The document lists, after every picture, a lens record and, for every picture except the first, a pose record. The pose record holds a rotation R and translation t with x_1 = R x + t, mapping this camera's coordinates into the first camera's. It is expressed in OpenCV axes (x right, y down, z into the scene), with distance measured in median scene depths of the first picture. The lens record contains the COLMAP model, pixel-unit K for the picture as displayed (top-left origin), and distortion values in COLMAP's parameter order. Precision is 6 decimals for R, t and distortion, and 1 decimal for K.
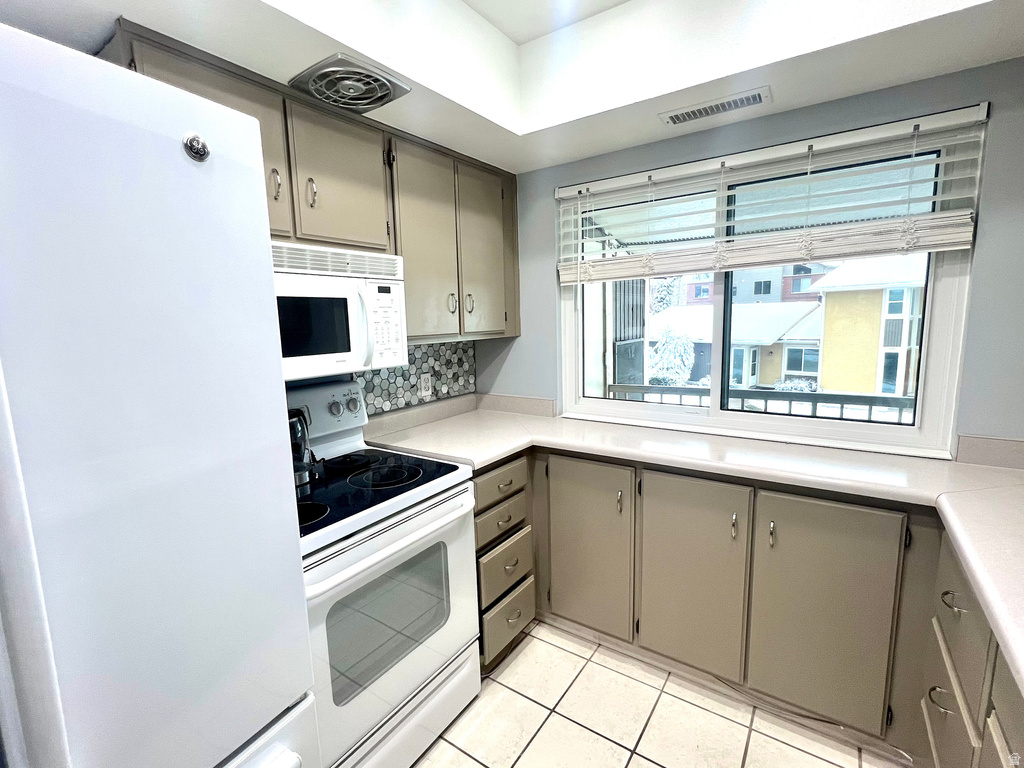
lens RADIAL K [[468.5, 0, 510.7], [0, 468.5, 387.4], [0, 0, 1]] dist [-0.003985, -0.000511]
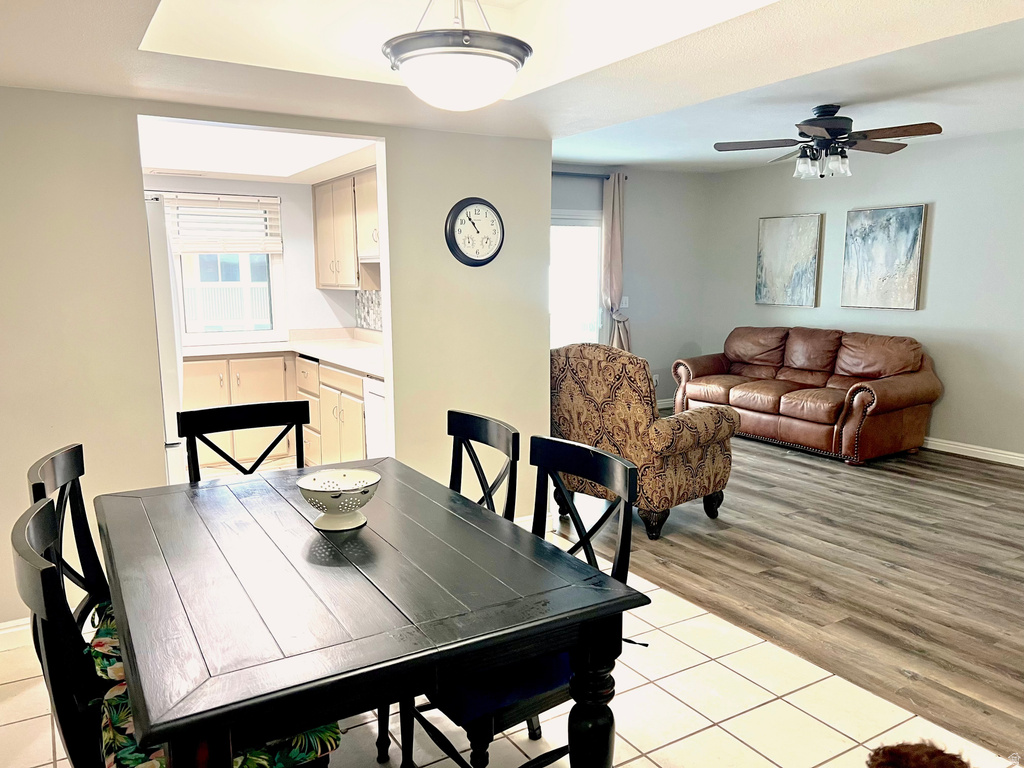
lens RADIAL K [[772.0, 0, 512.0], [0, 772.0, 384.0], [0, 0, 1]] dist [0.076043, -0.066018]
pose [[0.398207, -0.104708, 0.911300, -1.881880], [0.127841, 0.990103, 0.057901, 0.242991], [-0.908344, 0.093445, 0.407652, -1.374300]]
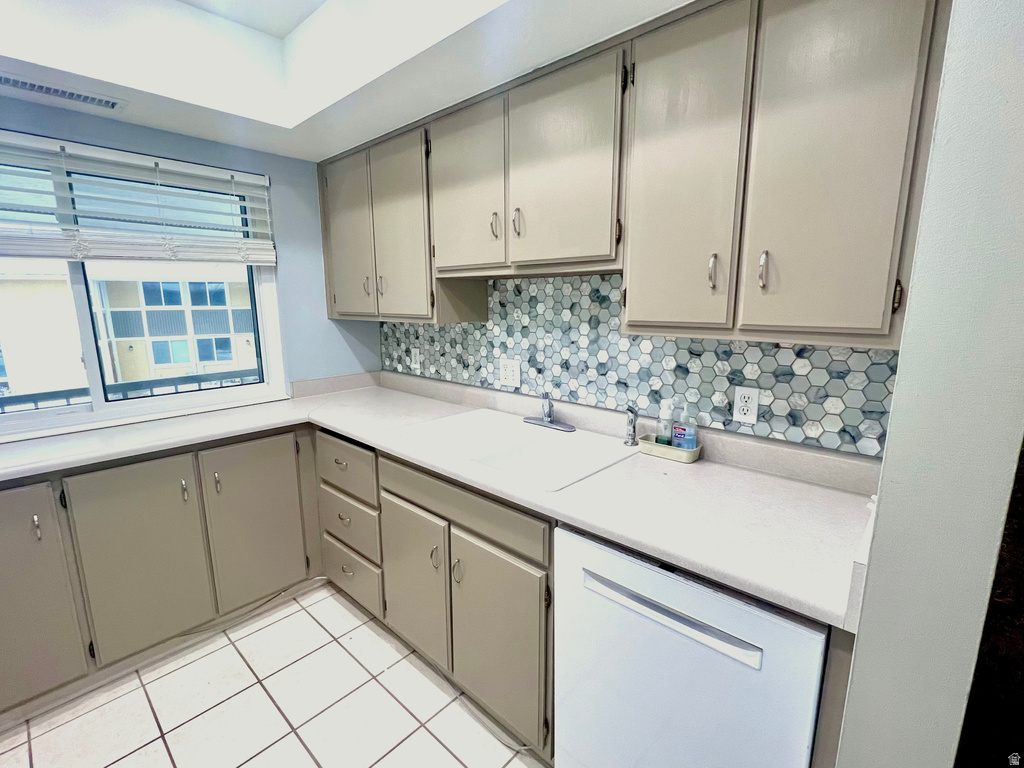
lens RADIAL K [[468.5, 0, 510.7], [0, 468.5, 387.4], [0, 0, 1]] dist [-0.003985, -0.000511]
pose [[0.132884, -0.158161, 0.978431, -0.434718], [0.143575, 0.979845, 0.138890, 0.003919], [-0.980677, 0.122022, 0.152913, 0.007340]]
